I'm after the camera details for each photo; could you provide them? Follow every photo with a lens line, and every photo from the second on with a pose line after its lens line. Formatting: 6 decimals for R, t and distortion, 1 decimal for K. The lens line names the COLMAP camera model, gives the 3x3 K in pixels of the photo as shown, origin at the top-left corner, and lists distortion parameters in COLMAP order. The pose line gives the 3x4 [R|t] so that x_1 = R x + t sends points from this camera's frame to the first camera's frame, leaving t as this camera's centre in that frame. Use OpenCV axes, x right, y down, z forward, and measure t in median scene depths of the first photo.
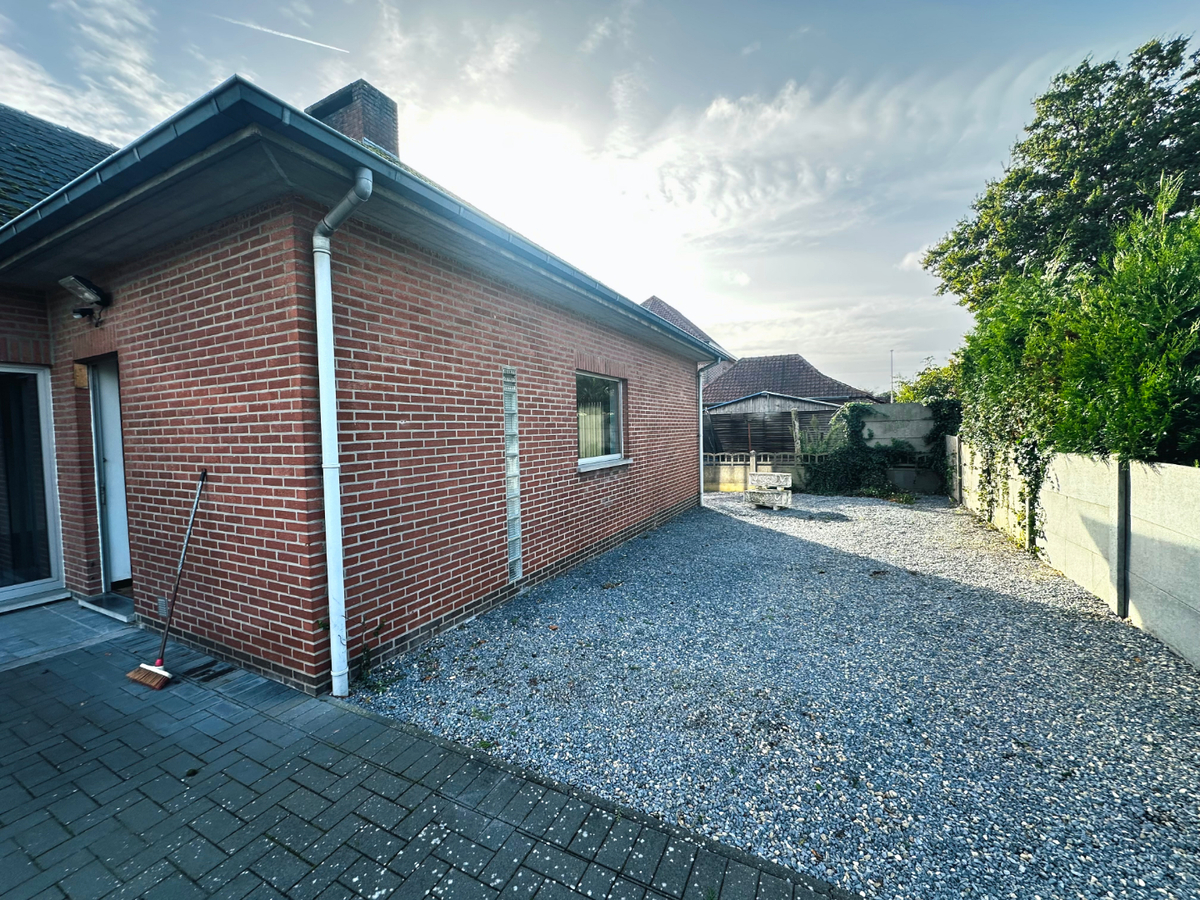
lens RADIAL K [[477.1, 0, 597.5], [0, 477.1, 448.2], [0, 0, 1]] dist [-0.003560, 0.000753]
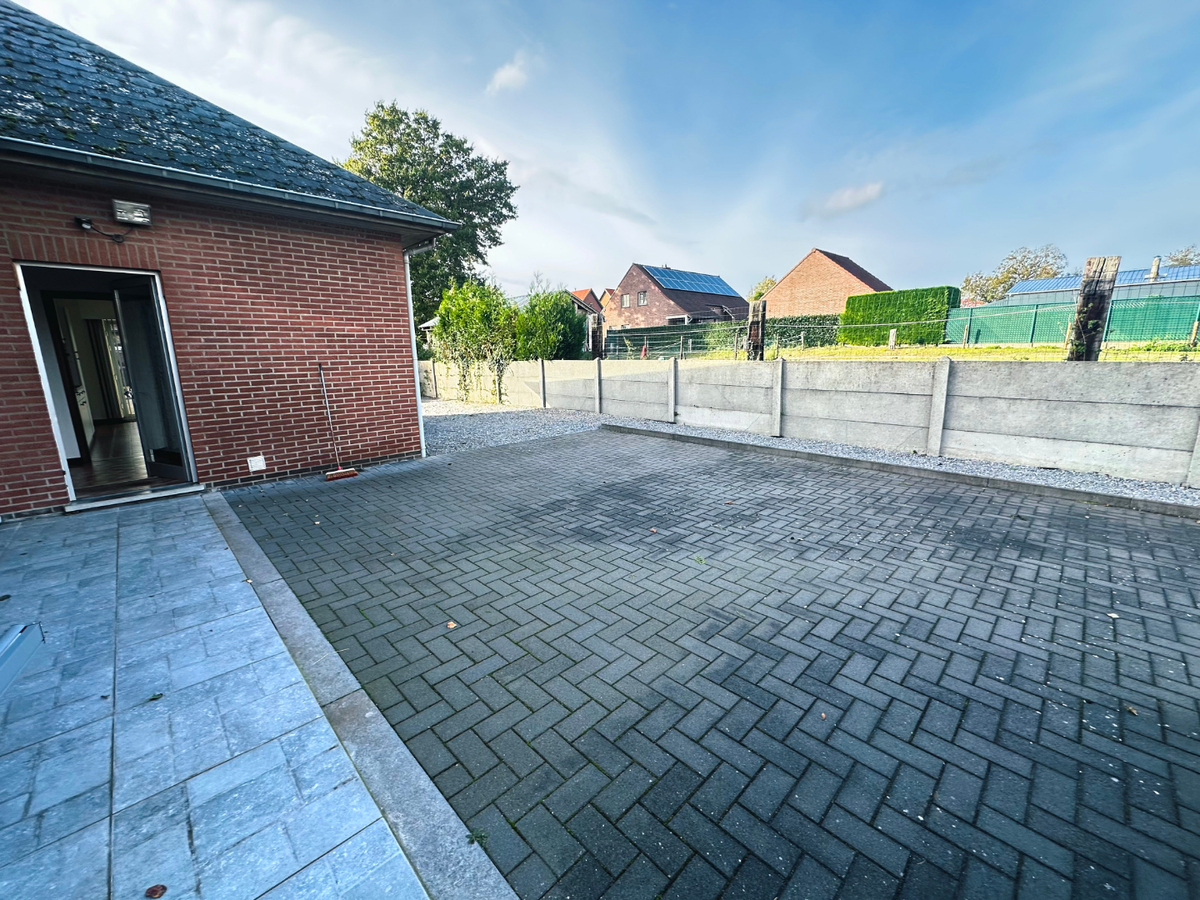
lens RADIAL K [[477.1, 0, 601.3], [0, 477.1, 448.3], [0, 0, 1]] dist [-0.003560, 0.000753]
pose [[0.316172, -0.169542, 0.933430, -1.356572], [0.046732, 0.985491, 0.163169, 0.070093], [-0.947550, -0.007969, 0.319507, -0.324994]]
